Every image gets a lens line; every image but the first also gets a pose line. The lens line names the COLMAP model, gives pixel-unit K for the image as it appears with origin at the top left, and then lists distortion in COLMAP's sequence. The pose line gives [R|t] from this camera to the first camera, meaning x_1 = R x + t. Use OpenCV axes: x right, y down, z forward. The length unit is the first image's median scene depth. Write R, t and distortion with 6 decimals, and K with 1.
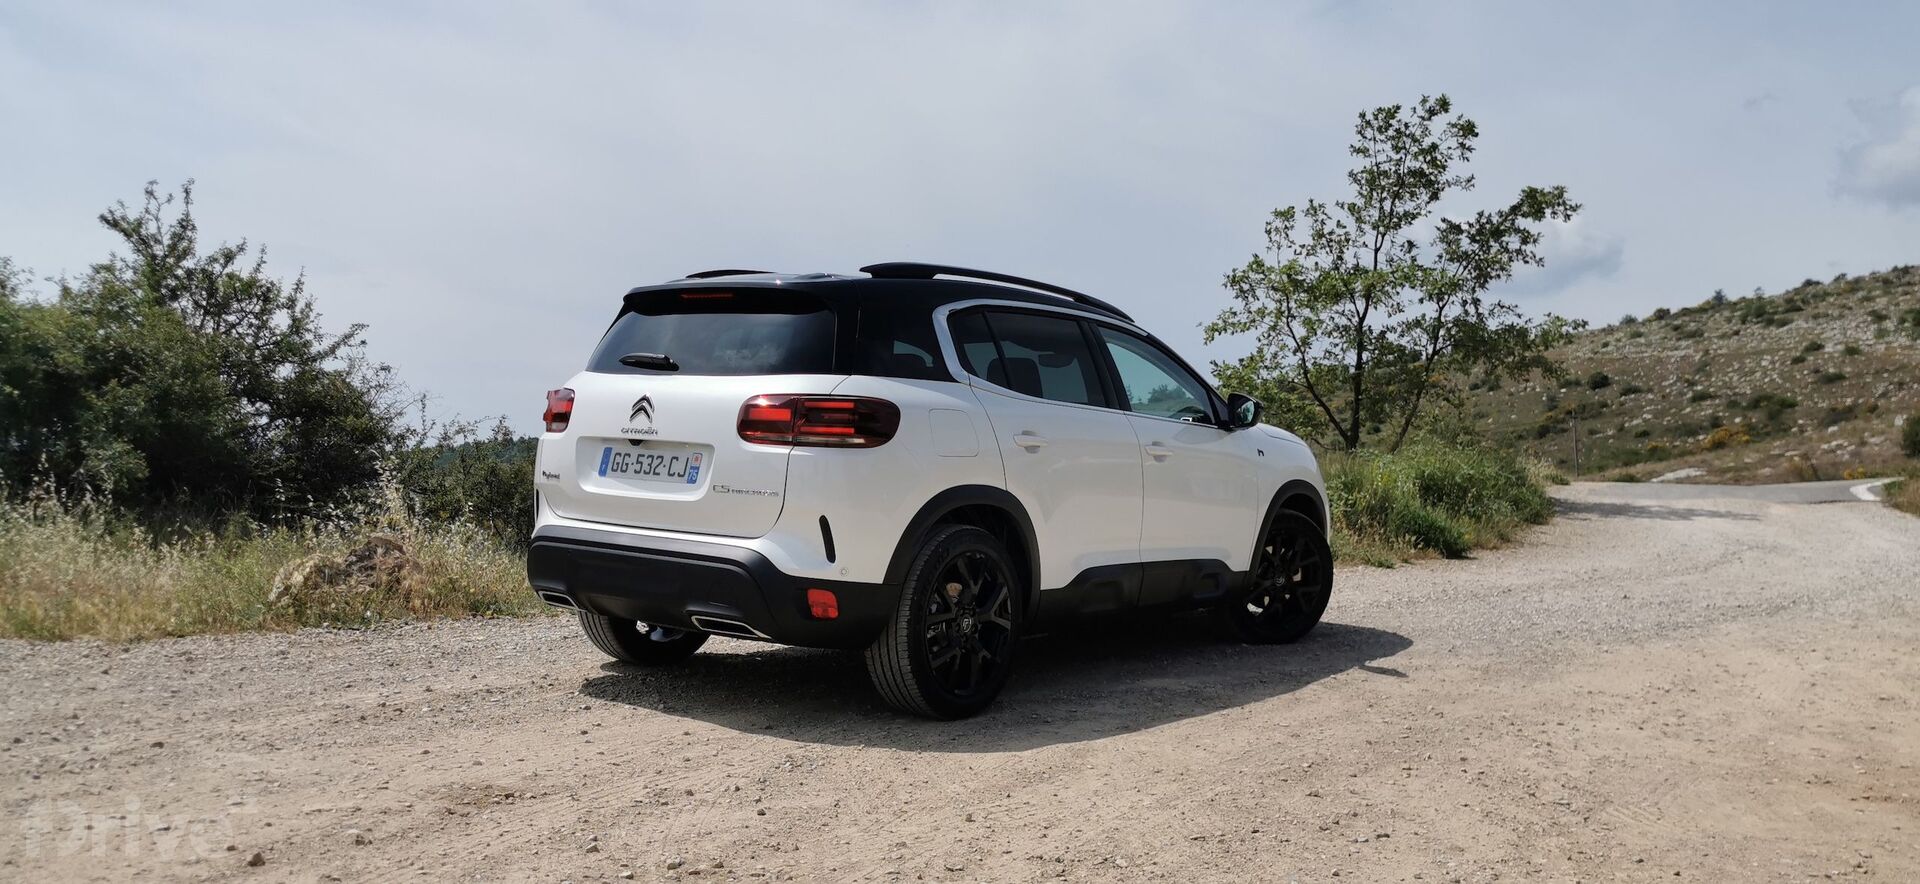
lens RADIAL K [[1499.0, 0, 968.9], [0, 1499.0, 438.1], [0, 0, 1]] dist [0.033057, -0.058199]
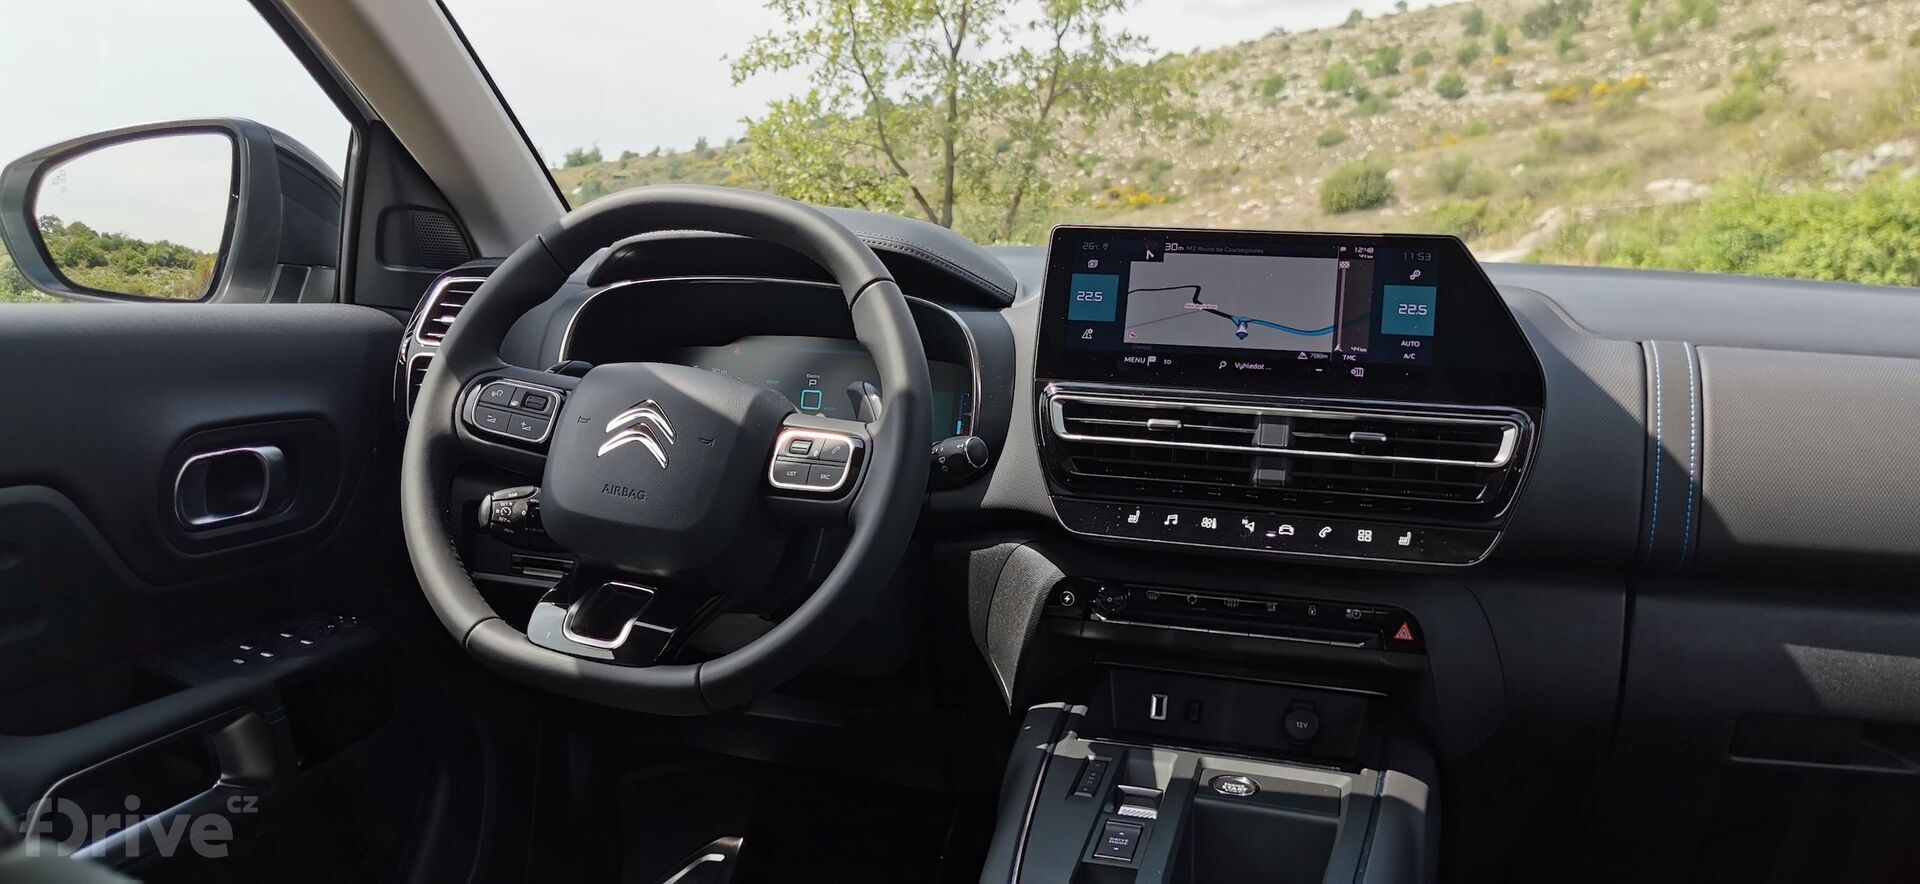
lens RADIAL K [[1499.0, 0, 953.1], [0, 1499.0, 438.5], [0, 0, 1]] dist [0.033057, -0.058199]
pose [[0.934549, -0.072250, 0.348423, 0.011654], [0.018084, 0.987548, 0.156275, -0.024911], [-0.355375, -0.139745, 0.924219, 0.844862]]
